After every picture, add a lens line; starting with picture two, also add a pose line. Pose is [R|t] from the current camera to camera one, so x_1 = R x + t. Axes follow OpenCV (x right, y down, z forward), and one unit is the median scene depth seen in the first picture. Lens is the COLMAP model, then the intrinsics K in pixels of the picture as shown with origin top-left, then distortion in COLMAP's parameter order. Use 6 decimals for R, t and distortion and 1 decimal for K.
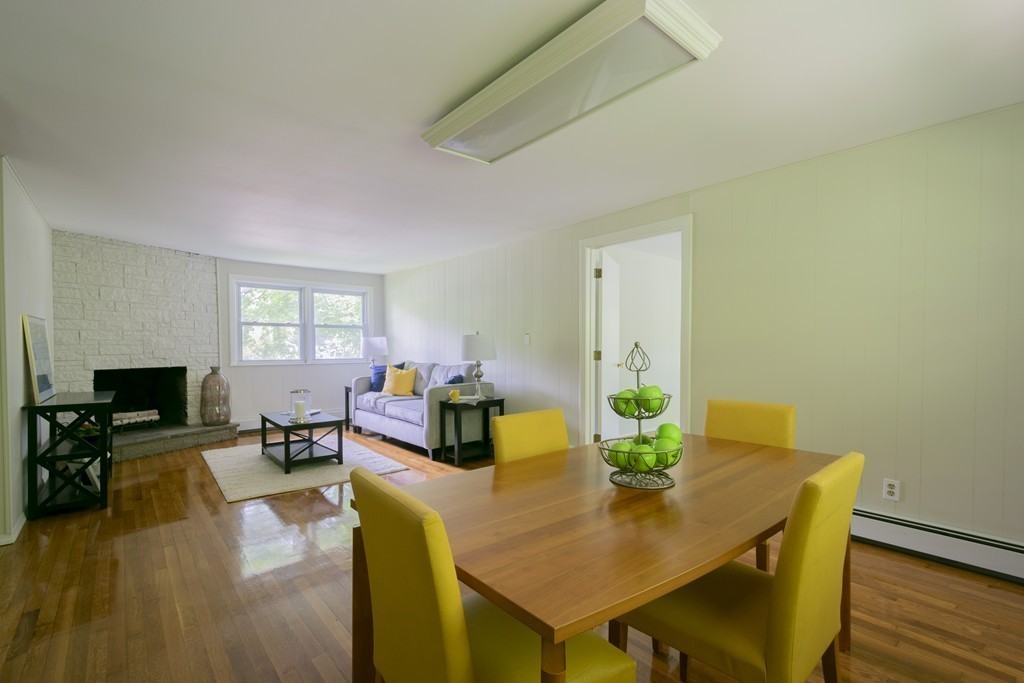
lens RADIAL K [[453.9, 0, 510.1], [0, 453.9, 359.2], [0, 0, 1]] dist [0.000857, 0.000136]
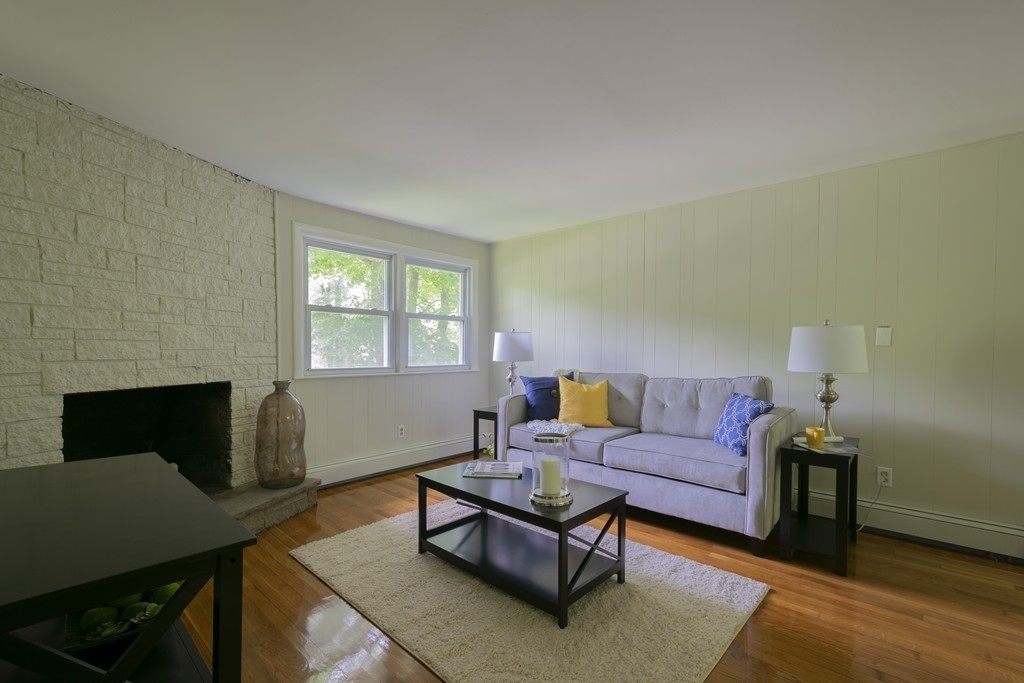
lens RADIAL K [[451.0, 0, 509.2], [0, 451.0, 362.7], [0, 0, 1]] dist [0.001097, -0.000109]
pose [[0.992618, 0.001686, 0.121267, -0.444391], [-0.001865, 0.999997, 0.001363, -0.007913], [-0.121264, -0.001579, 0.992619, 0.417382]]
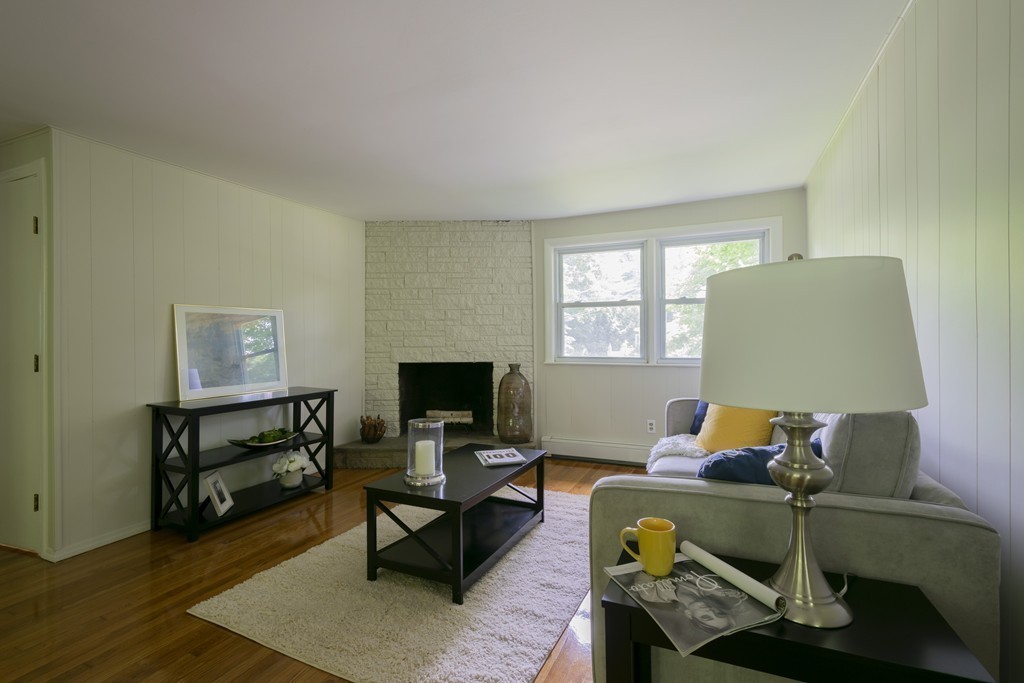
lens RADIAL K [[465.9, 0, 512.0], [0, 465.9, 341.5], [0, 0, 1]] dist [0.001816, 0.000144]
pose [[0.419587, 0.001810, -0.907713, 0.052897], [-0.020873, 0.999753, -0.007655, -0.015352], [0.907475, 0.022159, 0.419521, 0.683062]]
